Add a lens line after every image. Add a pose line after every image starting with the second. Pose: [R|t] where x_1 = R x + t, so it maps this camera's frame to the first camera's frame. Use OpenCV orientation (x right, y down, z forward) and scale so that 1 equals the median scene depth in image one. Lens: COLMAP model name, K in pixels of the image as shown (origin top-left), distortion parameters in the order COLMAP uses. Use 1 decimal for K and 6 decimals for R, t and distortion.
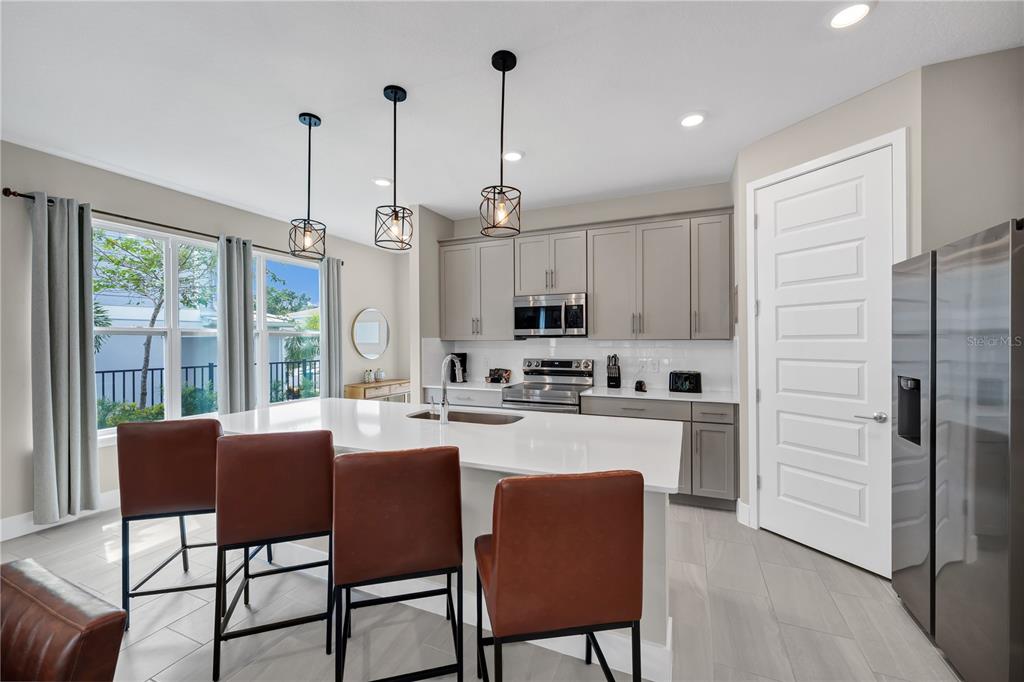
lens RADIAL K [[406.4, 0, 506.0], [0, 406.4, 342.1], [0, 0, 1]] dist [-0.001769, -0.000462]
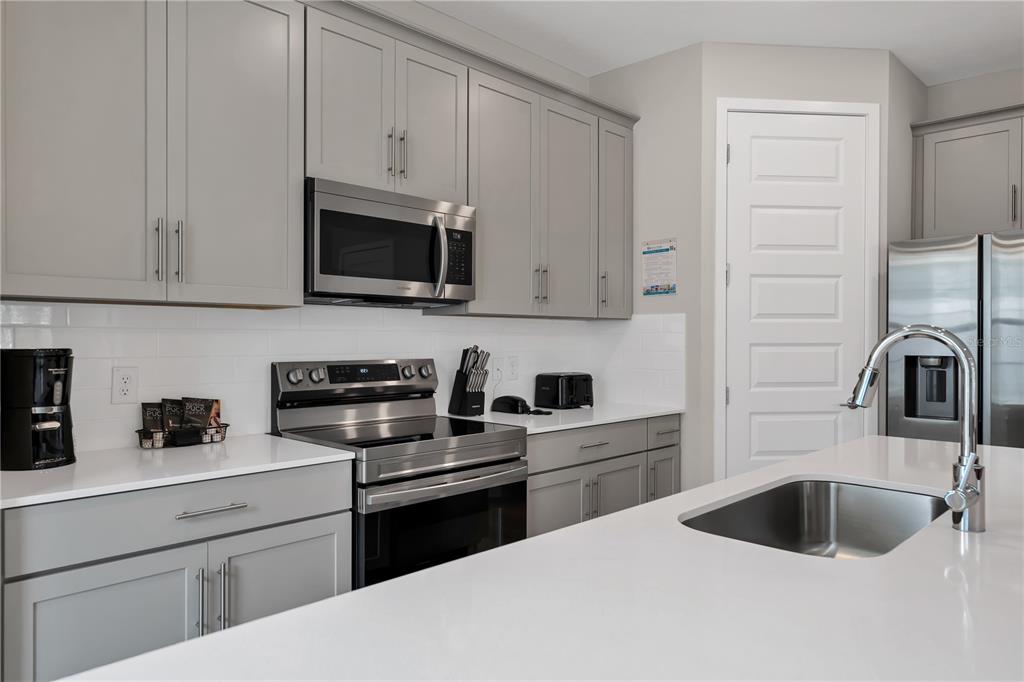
lens RADIAL K [[705.7, 0, 511.1], [0, 705.7, 339.6], [0, 0, 1]] dist [0.009940, -0.007789]
pose [[0.331669, 0.005913, 0.943377, -0.527848], [-0.000184, 0.999981, -0.006203, 0.029802], [-0.943396, 0.001883, 0.331664, 0.719399]]
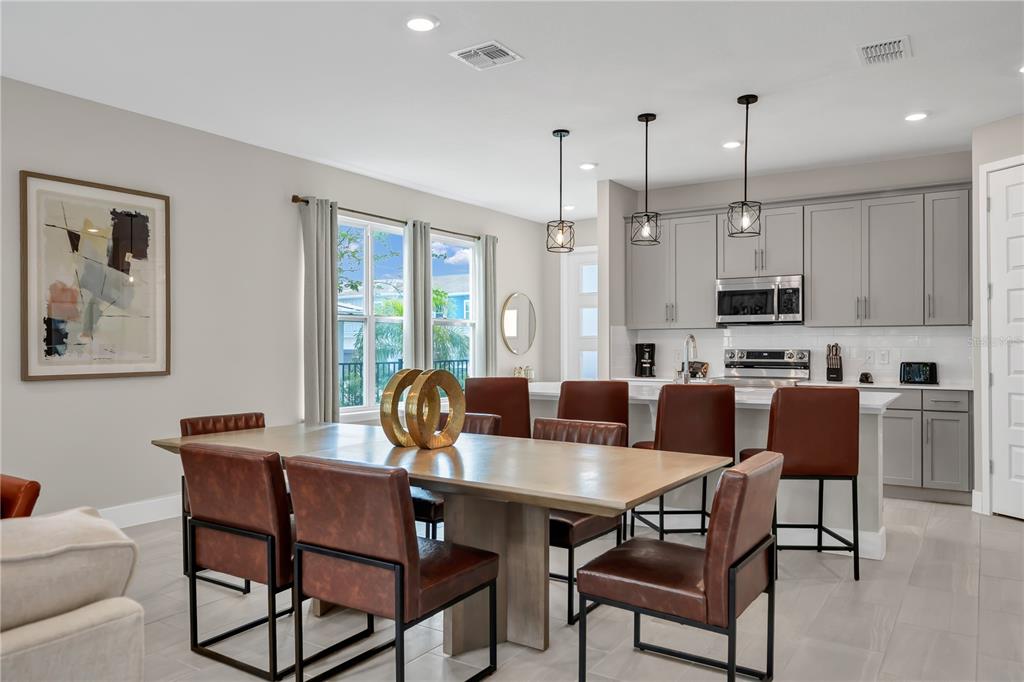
lens RADIAL K [[705.7, 0, 516.3], [0, 705.7, 344.0], [0, 0, 1]] dist [0.009940, -0.007789]
pose [[0.988227, 0.002721, -0.152970, -0.197031], [-0.003107, 0.999993, -0.002288, 0.039761], [0.152963, 0.002736, 0.988228, -0.671444]]
